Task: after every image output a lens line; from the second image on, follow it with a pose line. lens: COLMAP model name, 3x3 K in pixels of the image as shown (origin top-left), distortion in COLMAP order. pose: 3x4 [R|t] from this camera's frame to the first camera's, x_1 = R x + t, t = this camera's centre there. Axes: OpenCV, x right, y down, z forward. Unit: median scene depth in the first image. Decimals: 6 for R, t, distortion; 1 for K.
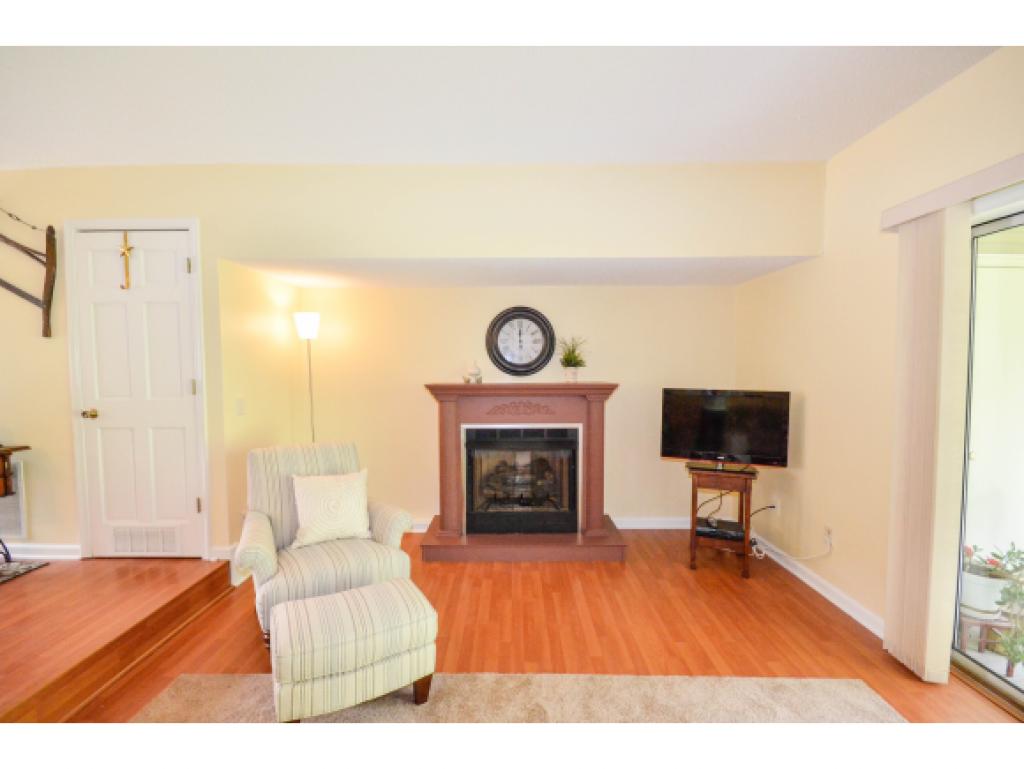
lens RADIAL K [[452.8, 0, 512.3], [0, 452.8, 389.3], [0, 0, 1]] dist [-0.003967, -0.000652]
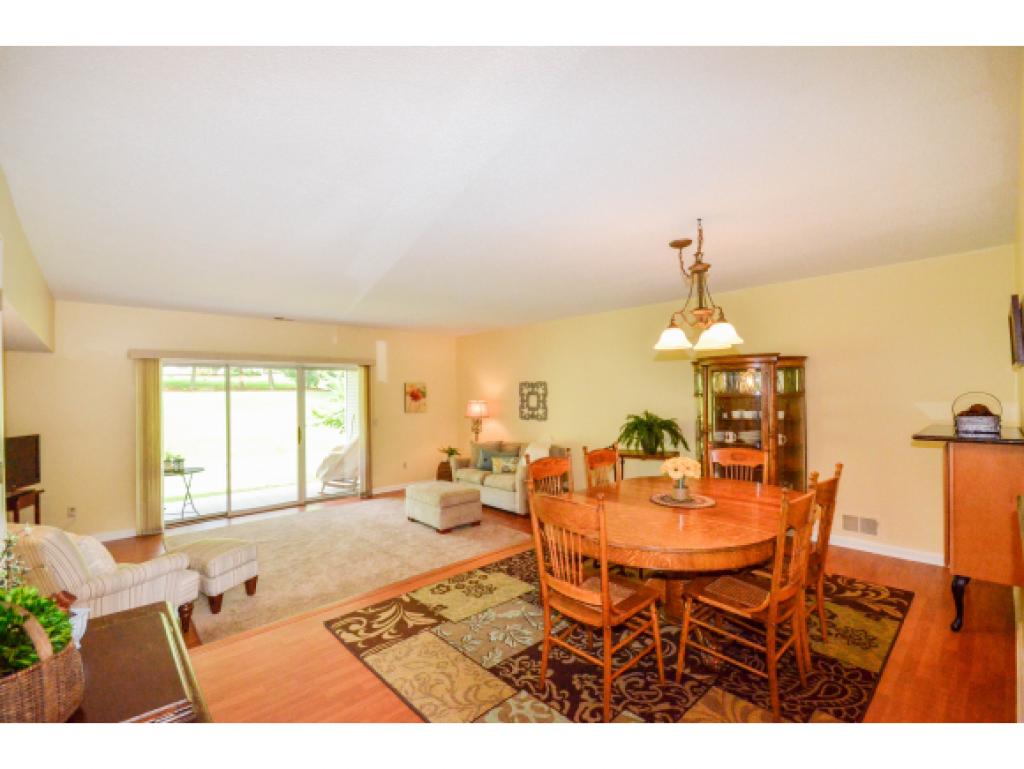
lens RADIAL K [[447.7, 0, 512.0], [0, 447.7, 384.5], [0, 0, 1]] dist [-0.000873, -0.000056]
pose [[-0.680516, 0.024781, 0.732314, -1.442150], [0.051391, 0.998581, 0.013965, -0.090330], [-0.730929, 0.047137, -0.680824, 0.776652]]
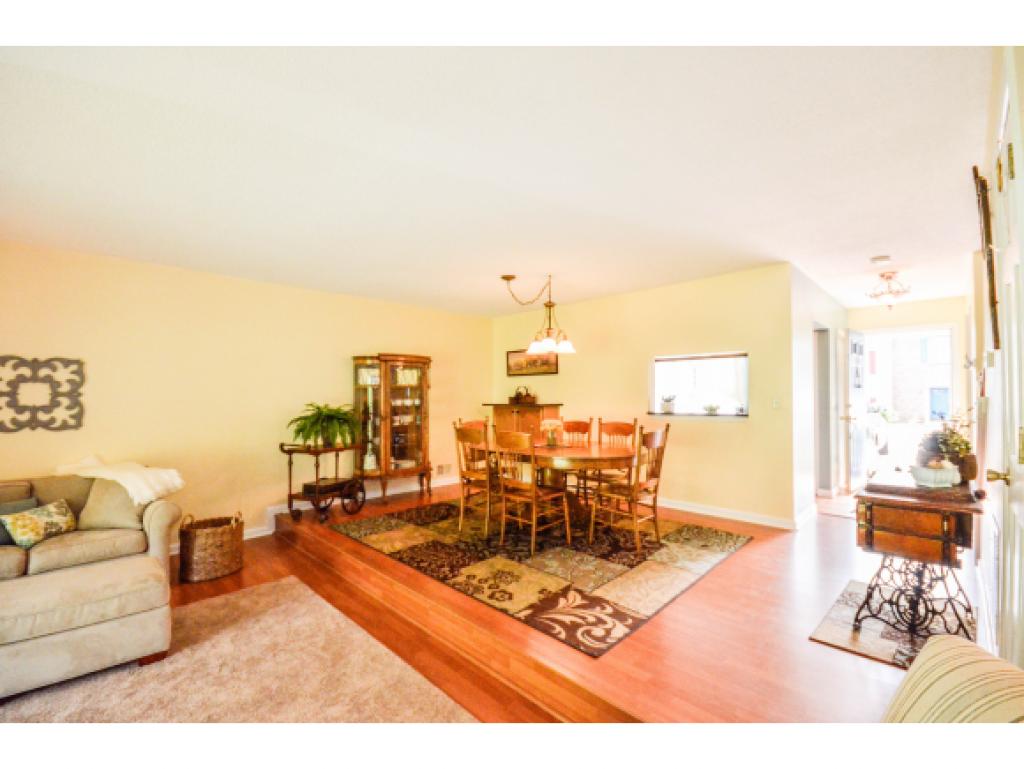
lens RADIAL K [[441.7, 0, 509.8], [0, 441.7, 391.6], [0, 0, 1]] dist [0.001624, -0.011270]
pose [[-0.707211, 0.001861, -0.707001, -0.046463], [-0.026904, 0.999201, 0.029542, -0.046533], [0.706491, 0.039913, -0.706596, 0.828096]]
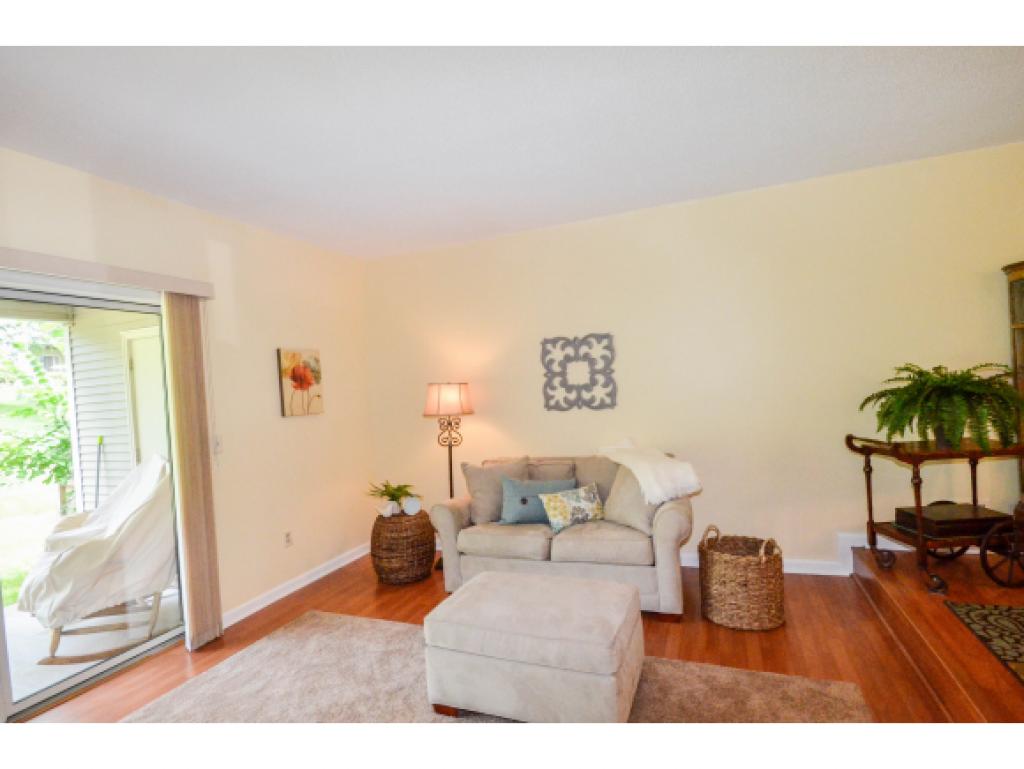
lens RADIAL K [[521.1, 0, 512.0], [0, 521.1, 384.5], [0, 0, 1]] dist [0.001853, 0.000643]
pose [[-0.926936, 0.066108, 0.369350, -0.289966], [0.088706, 0.995062, 0.044519, -0.020943], [-0.364583, 0.074030, -0.928223, 0.501524]]
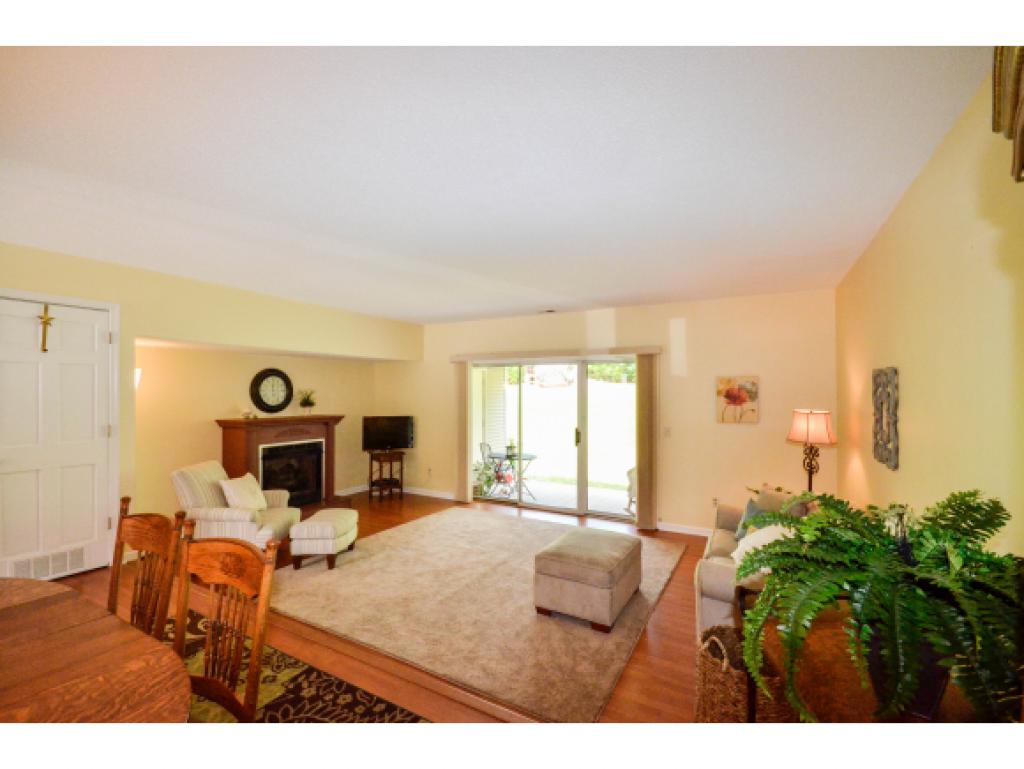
lens RADIAL K [[452.8, 0, 512.3], [0, 452.8, 389.3], [0, 0, 1]] dist [-0.003967, -0.000652]
pose [[0.485082, 0.009194, 0.874420, -1.047547], [0.039351, 0.998702, -0.032330, -0.030872], [-0.873583, 0.050092, 0.484091, -0.516785]]
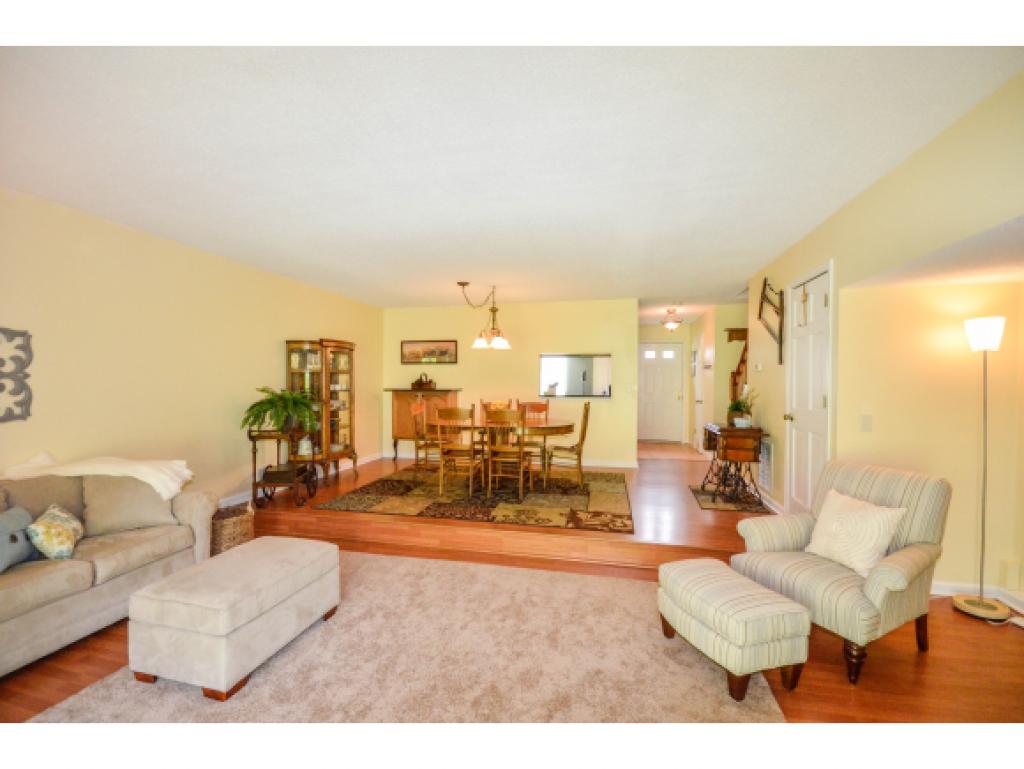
lens RADIAL K [[448.9, 0, 503.7], [0, 448.9, 388.9], [0, 0, 1]] dist [-0.000431, -0.000219]
pose [[-0.237072, 0.018896, -0.971308, 0.577431], [-0.051898, 0.998137, 0.032085, -0.029154], [0.970105, 0.058015, -0.235650, 0.412116]]
